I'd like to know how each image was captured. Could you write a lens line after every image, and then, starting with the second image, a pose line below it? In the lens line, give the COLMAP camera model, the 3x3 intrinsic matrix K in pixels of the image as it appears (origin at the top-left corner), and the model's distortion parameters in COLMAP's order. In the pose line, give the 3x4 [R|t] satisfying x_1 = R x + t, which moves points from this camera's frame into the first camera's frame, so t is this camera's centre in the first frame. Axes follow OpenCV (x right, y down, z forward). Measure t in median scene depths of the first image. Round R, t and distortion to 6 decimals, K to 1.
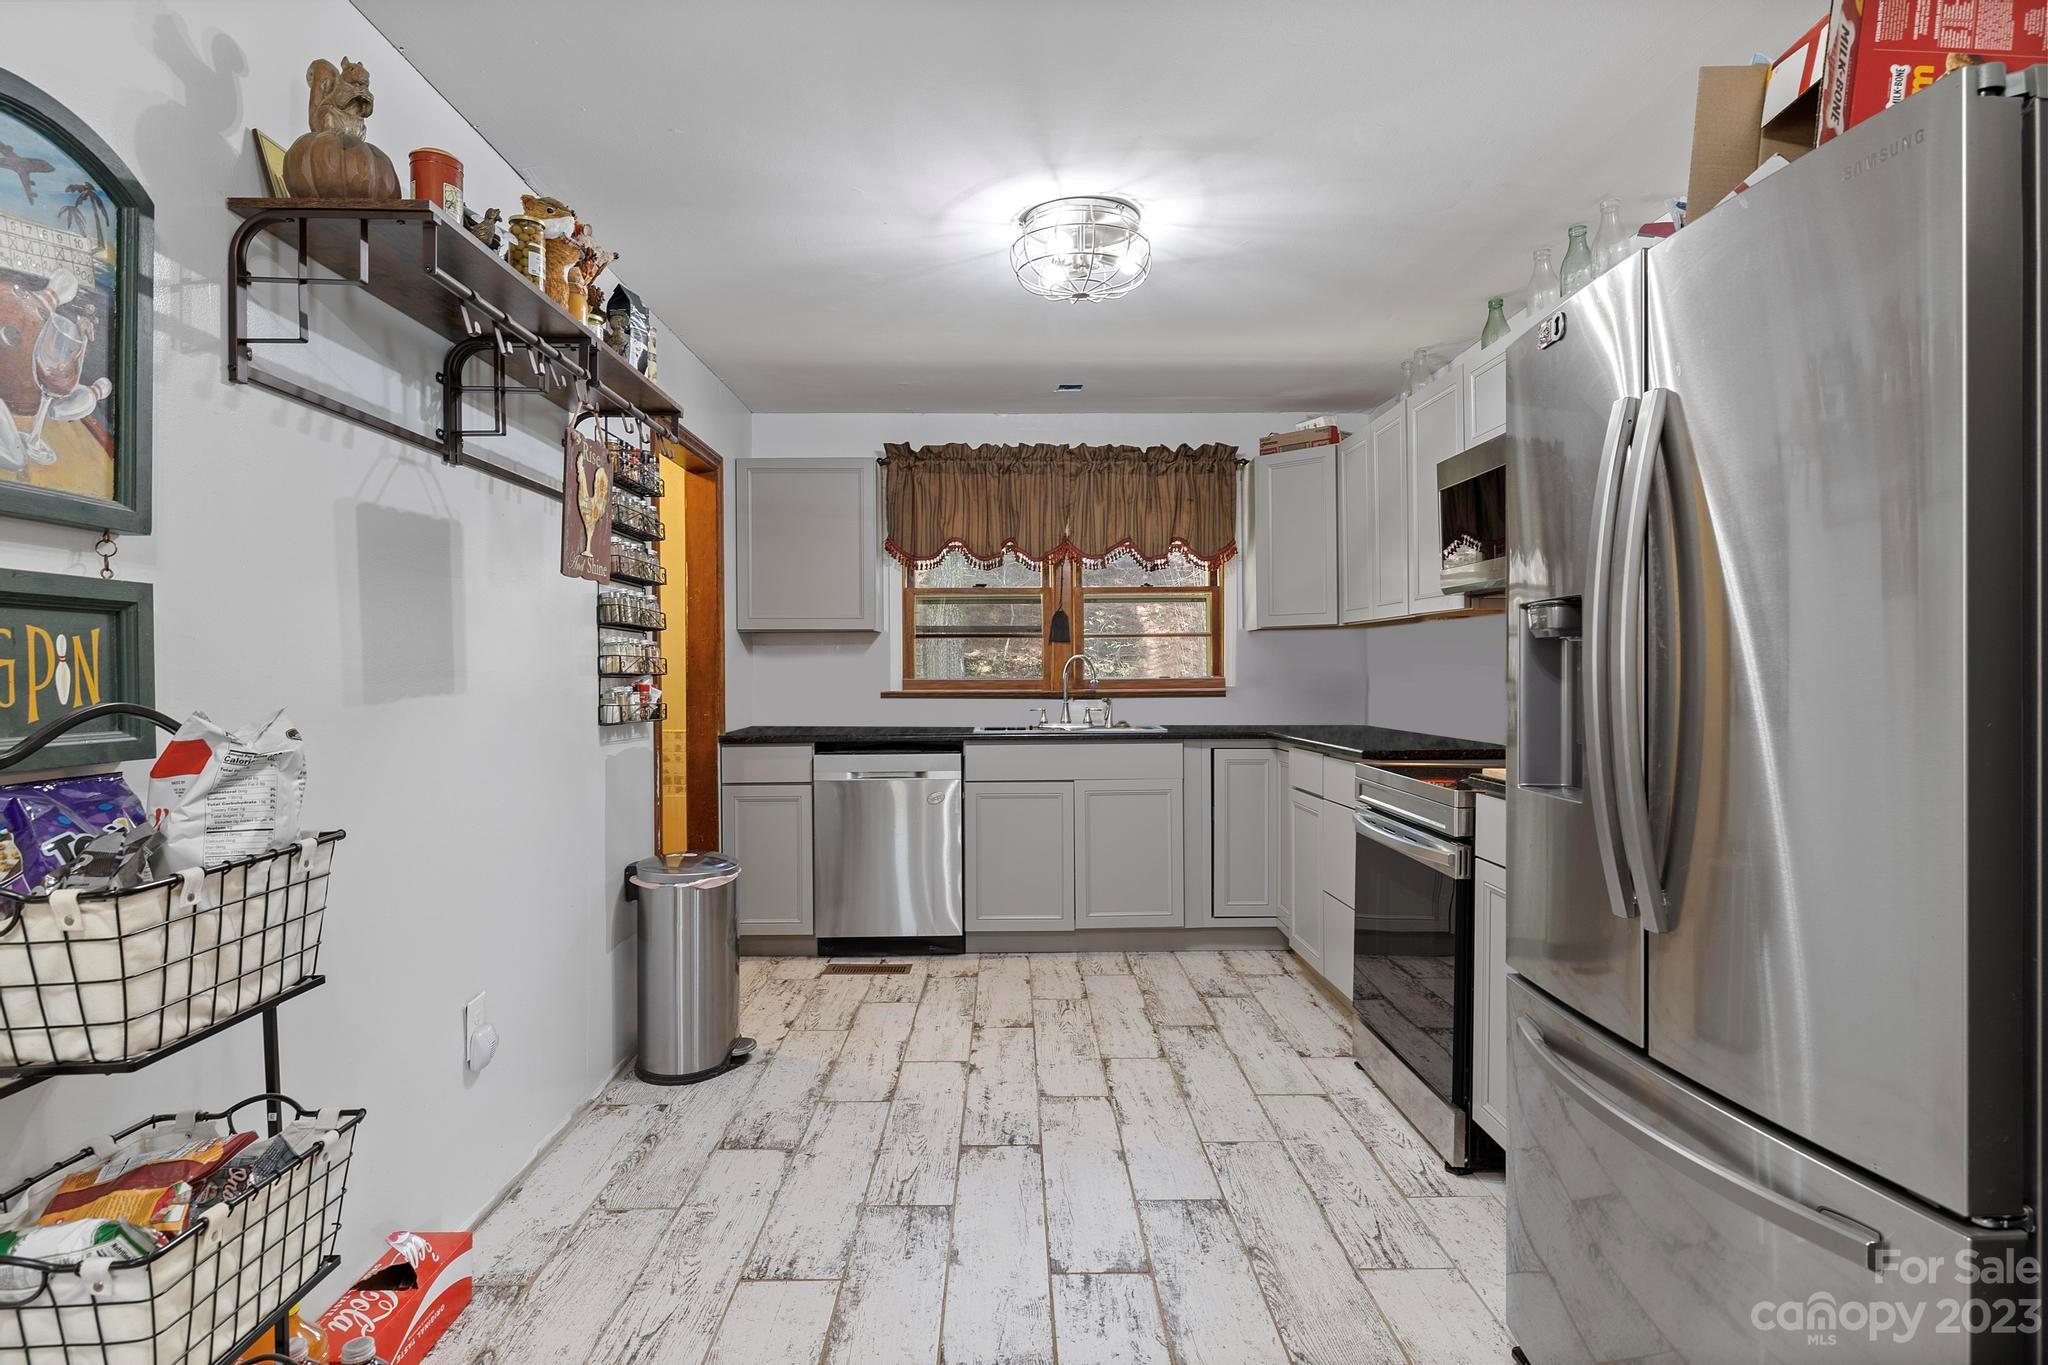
lens RADIAL K [[1073.2, 0, 1032.8], [0, 1073.2, 678.3], [0, 0, 1]] dist [-0.001200, -0.000030]
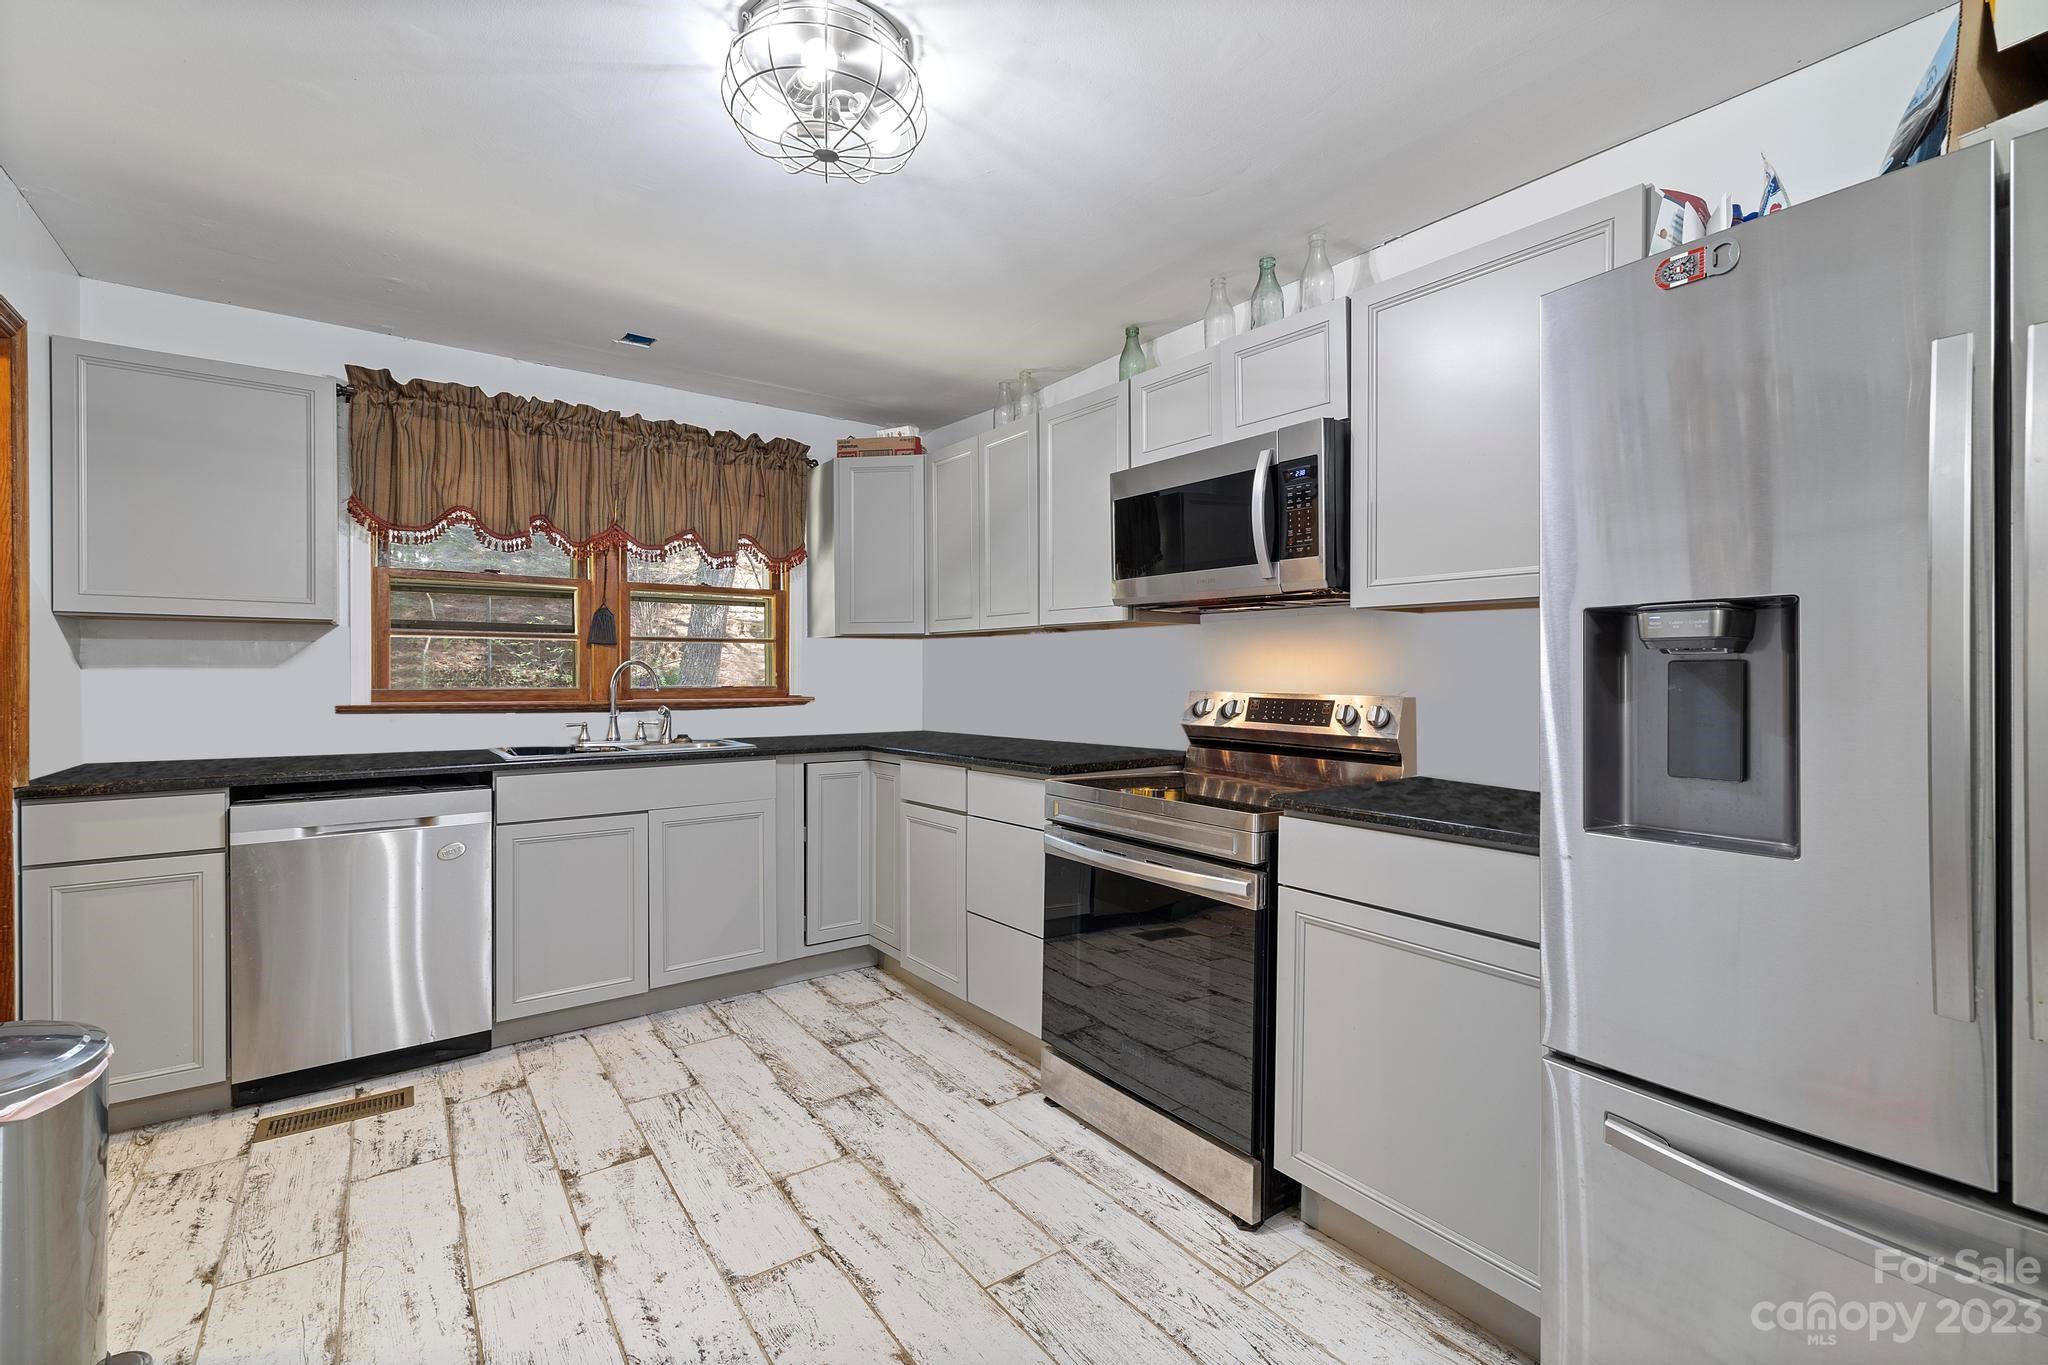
lens RADIAL K [[860.8, 0, 1007.1], [0, 860.8, 678.5], [0, 0, 1]] dist [0.002761, 0.000311]
pose [[0.820492, 0.002687, 0.571652, -0.115346], [-0.000325, 0.999991, -0.004234, -0.004804], [-0.571658, 0.003288, 0.820485, 0.292885]]
